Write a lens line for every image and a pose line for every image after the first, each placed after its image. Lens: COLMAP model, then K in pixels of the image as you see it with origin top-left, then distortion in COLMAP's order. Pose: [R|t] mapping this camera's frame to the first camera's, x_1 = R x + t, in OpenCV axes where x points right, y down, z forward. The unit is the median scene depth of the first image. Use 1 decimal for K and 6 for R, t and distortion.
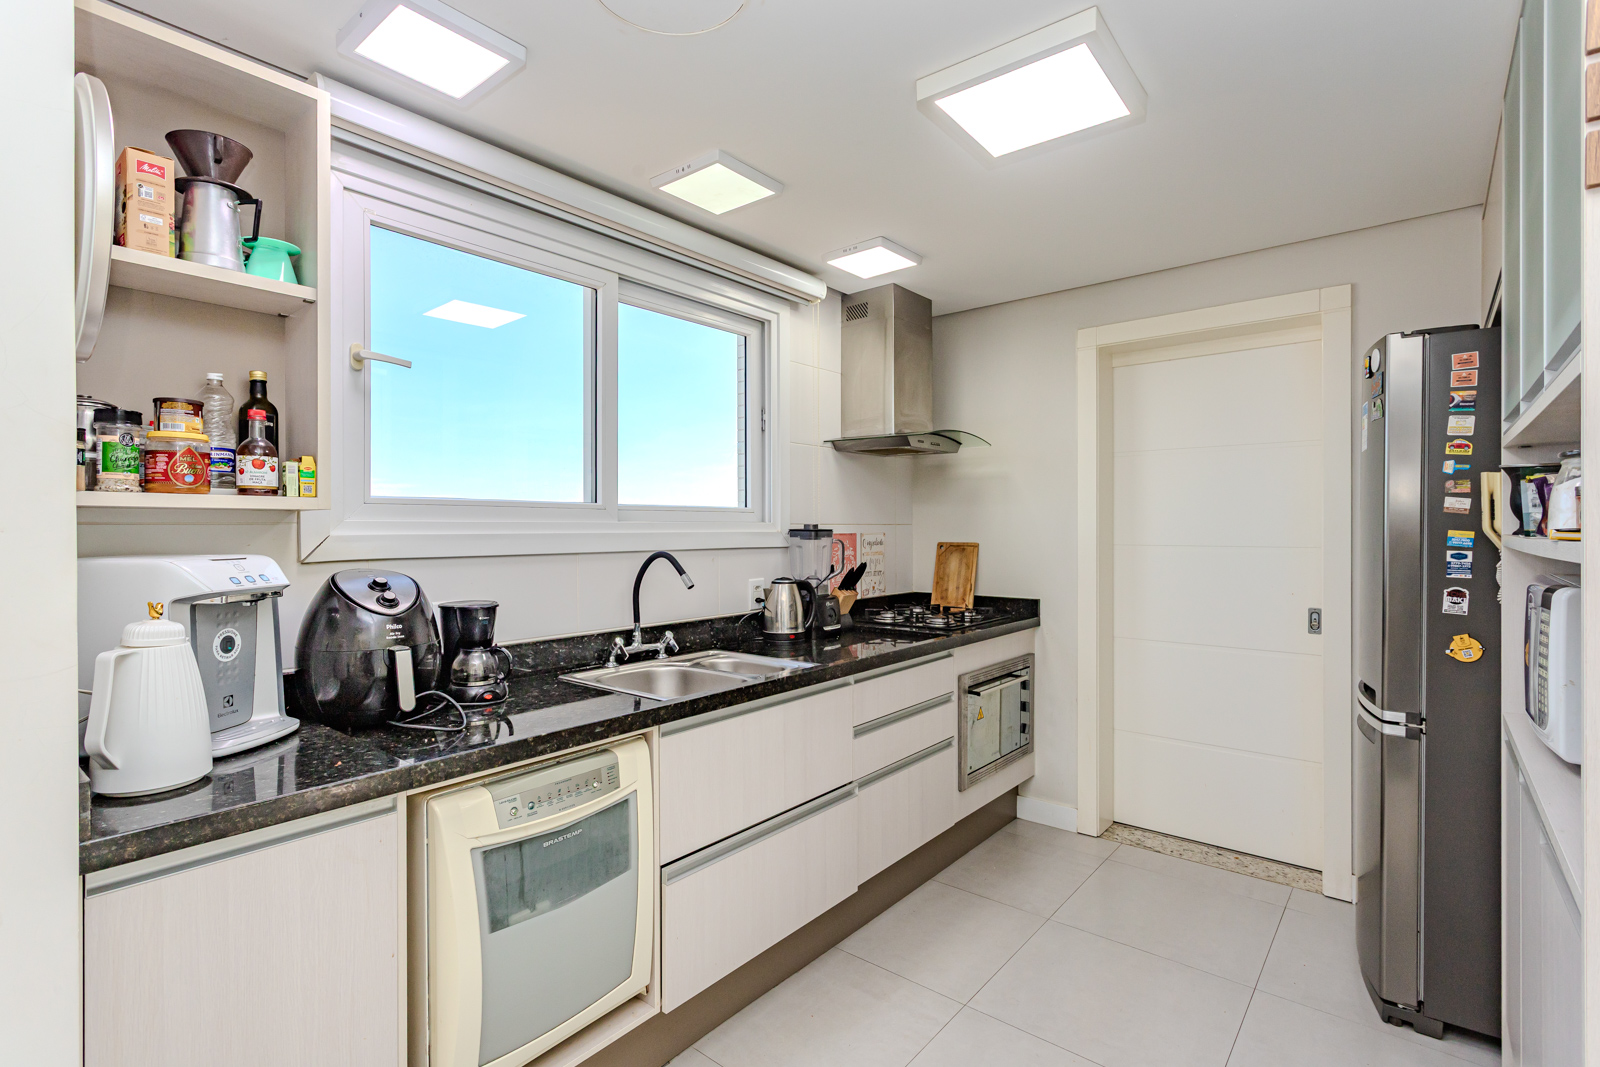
lens RADIAL K [[753.3, 0, 790.8], [0, 753.3, 526.4], [0, 0, 1]] dist [-0.003496, 0.004093]
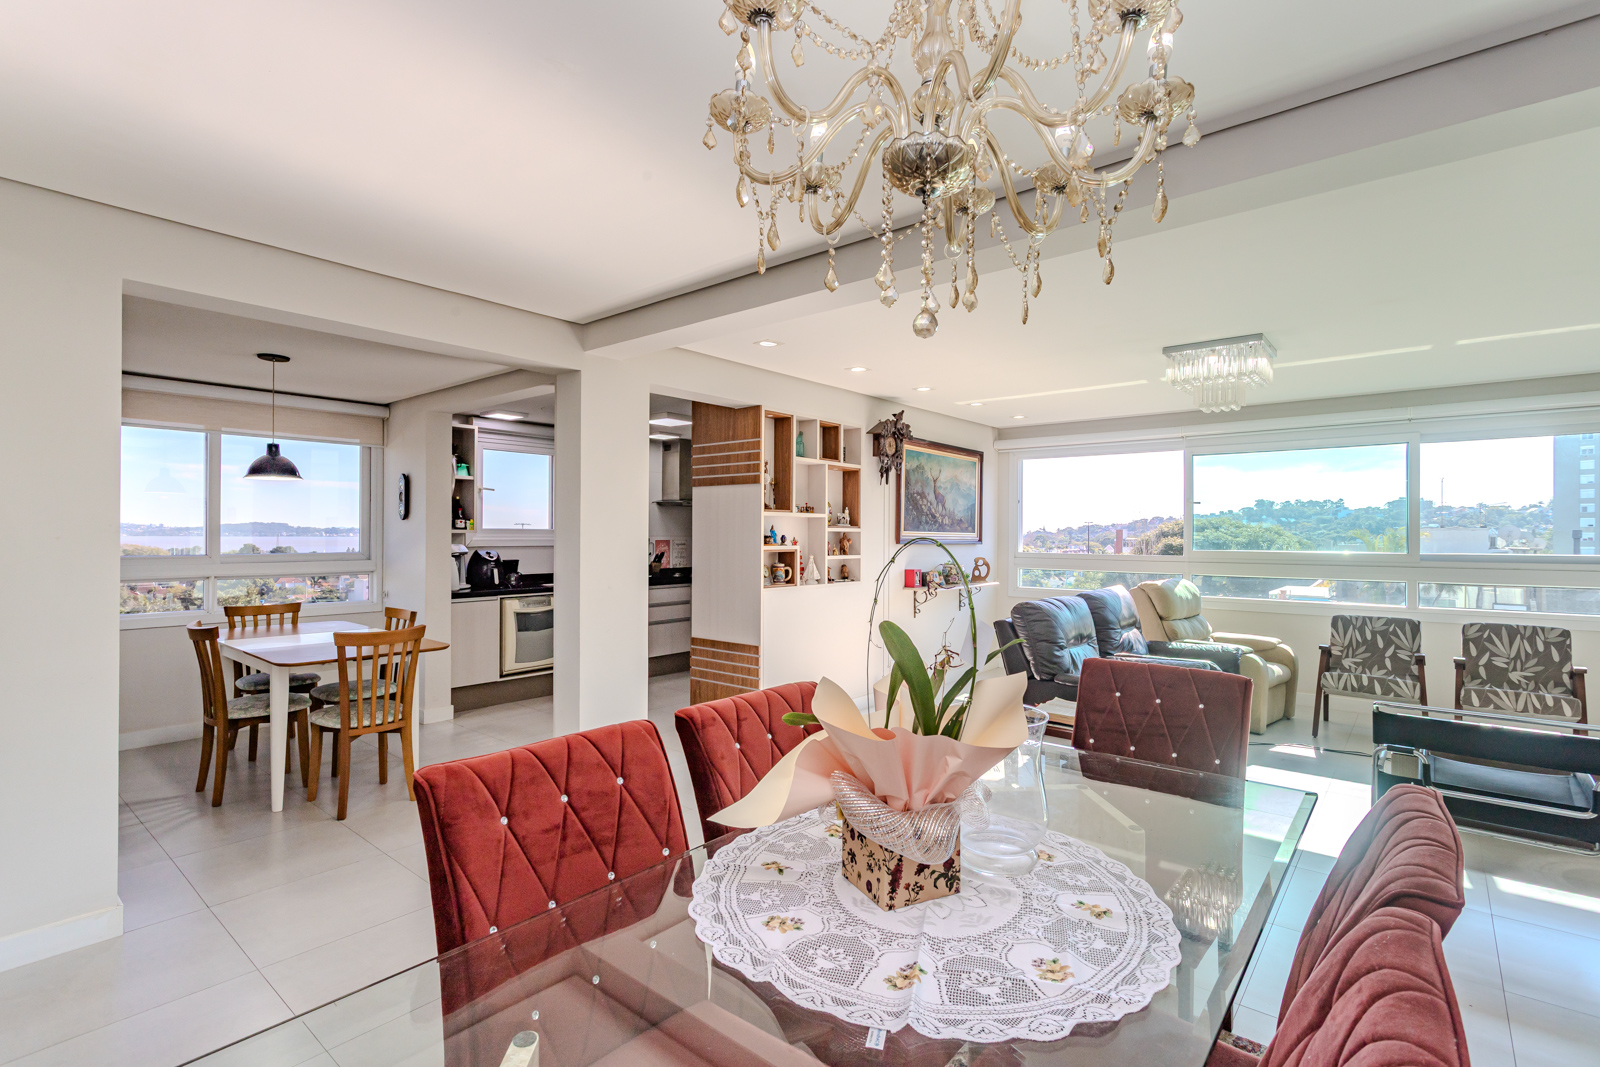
lens RADIAL K [[753.3, 0, 799.7], [0, 753.3, 534.3], [0, 0, 1]] dist [-0.003496, 0.004093]
pose [[0.999943, 0.007506, -0.007570, 0.726310], [-0.007491, 0.999970, 0.001978, -0.023880], [0.007585, -0.001921, 0.999969, -1.917475]]
